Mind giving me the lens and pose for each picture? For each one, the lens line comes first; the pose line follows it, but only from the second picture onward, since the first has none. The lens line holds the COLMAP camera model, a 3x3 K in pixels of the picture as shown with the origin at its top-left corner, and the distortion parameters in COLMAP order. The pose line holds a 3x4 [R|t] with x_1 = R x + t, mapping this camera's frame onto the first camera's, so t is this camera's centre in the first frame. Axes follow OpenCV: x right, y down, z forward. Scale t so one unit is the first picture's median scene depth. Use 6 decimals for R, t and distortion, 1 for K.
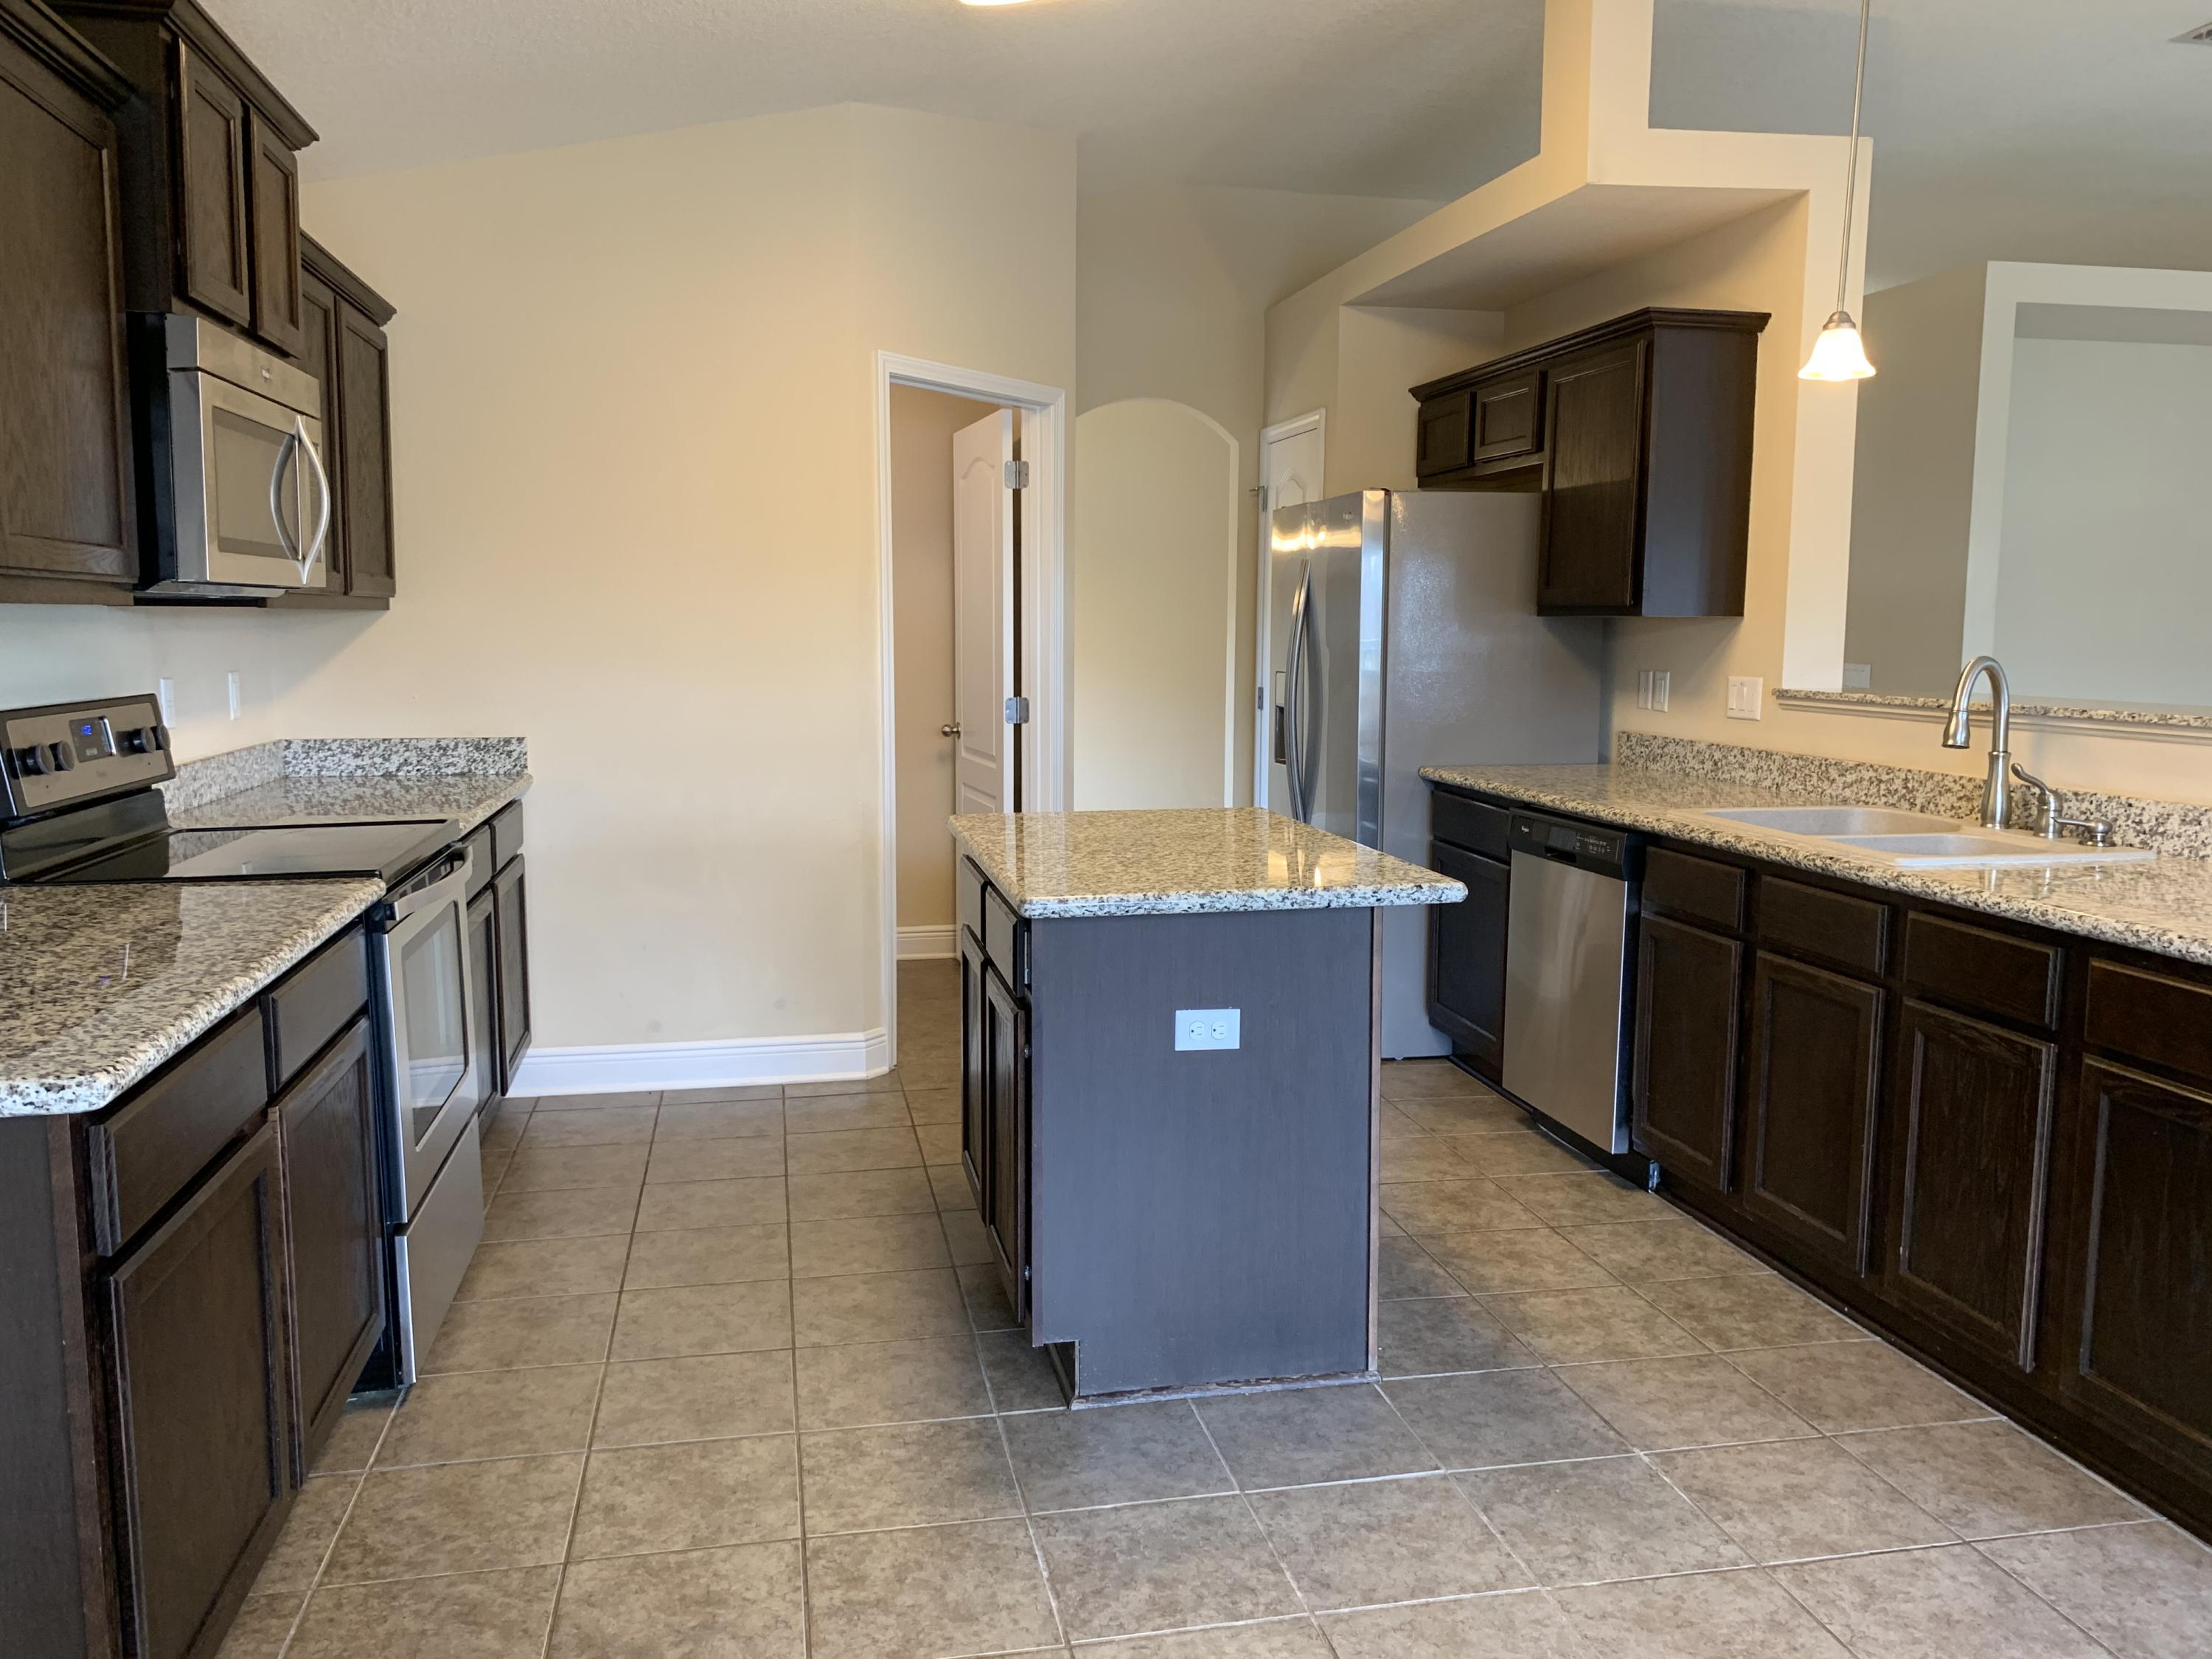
lens RADIAL K [[1699.6, 0, 1113.6], [0, 1699.6, 829.9], [0, 0, 1]] dist [0.061155, -0.089388]
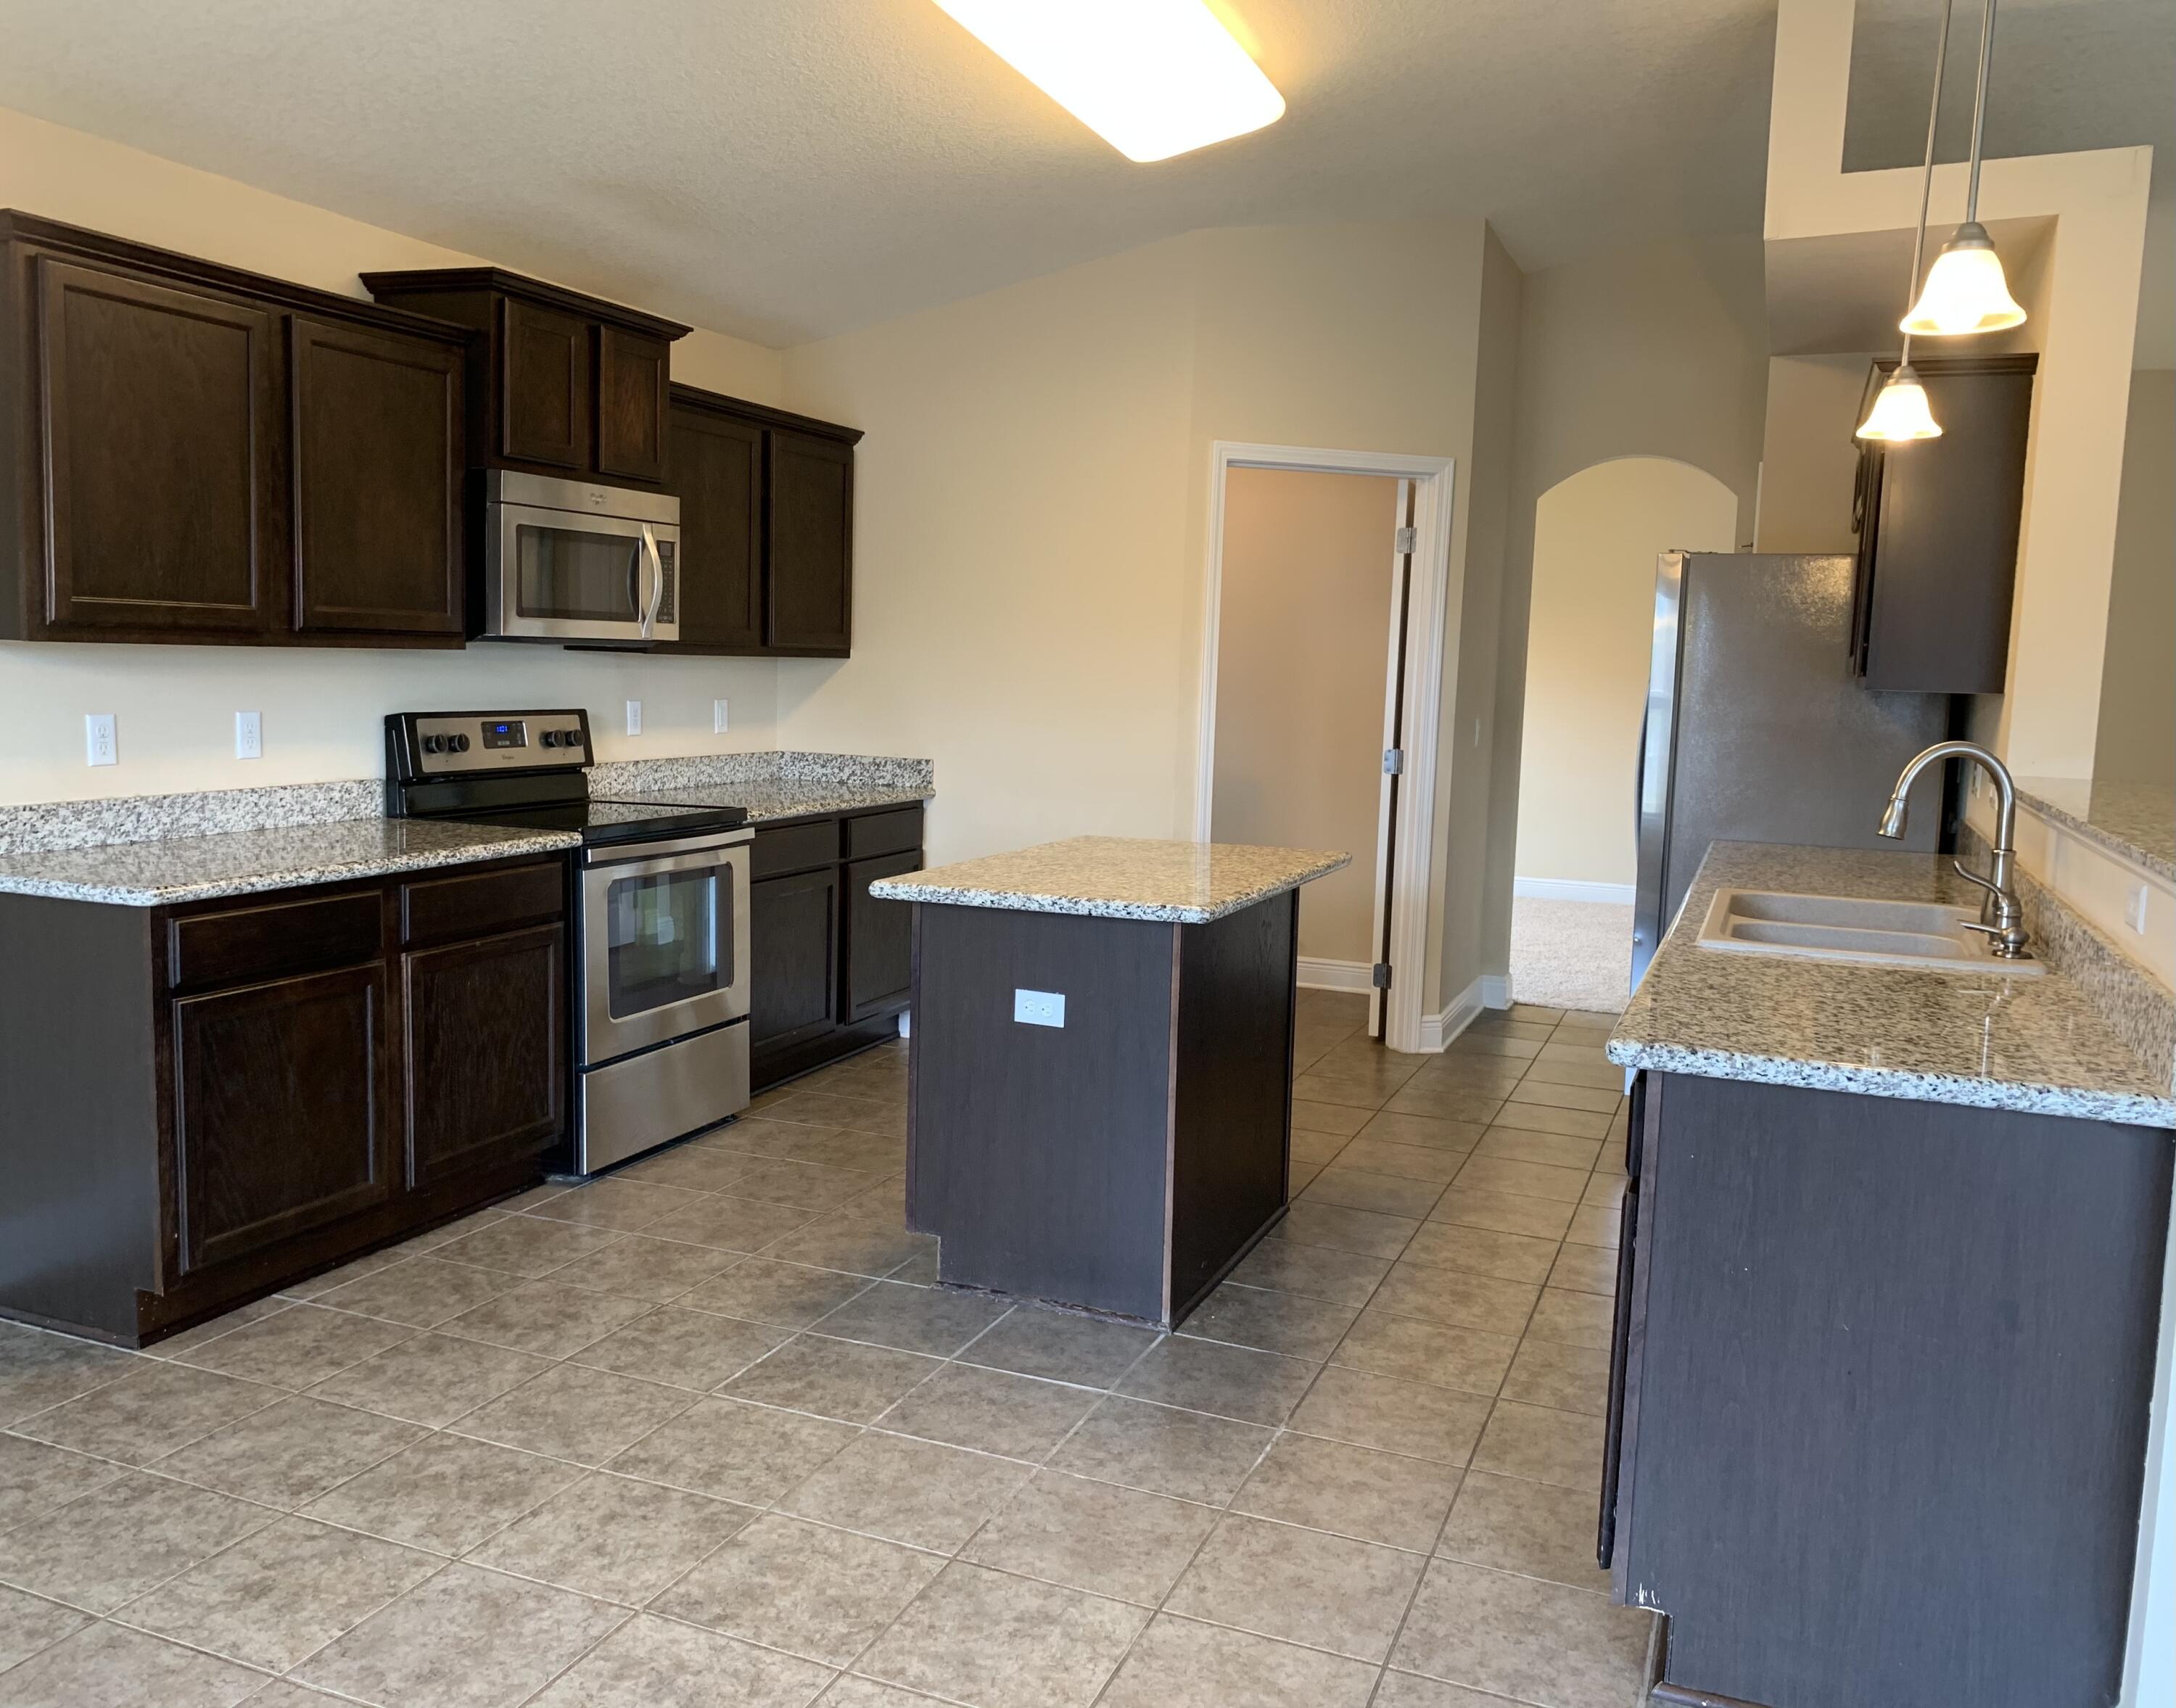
lens RADIAL K [[1759.9, 0, 1077.7], [0, 1759.9, 856.4], [0, 0, 1]] dist [0.065750, -0.036205]
pose [[0.824285, 0.083277, -0.560017, 0.797561], [-0.094073, 0.995519, 0.009574, -0.007451], [0.558305, 0.044791, 0.828426, -0.049907]]
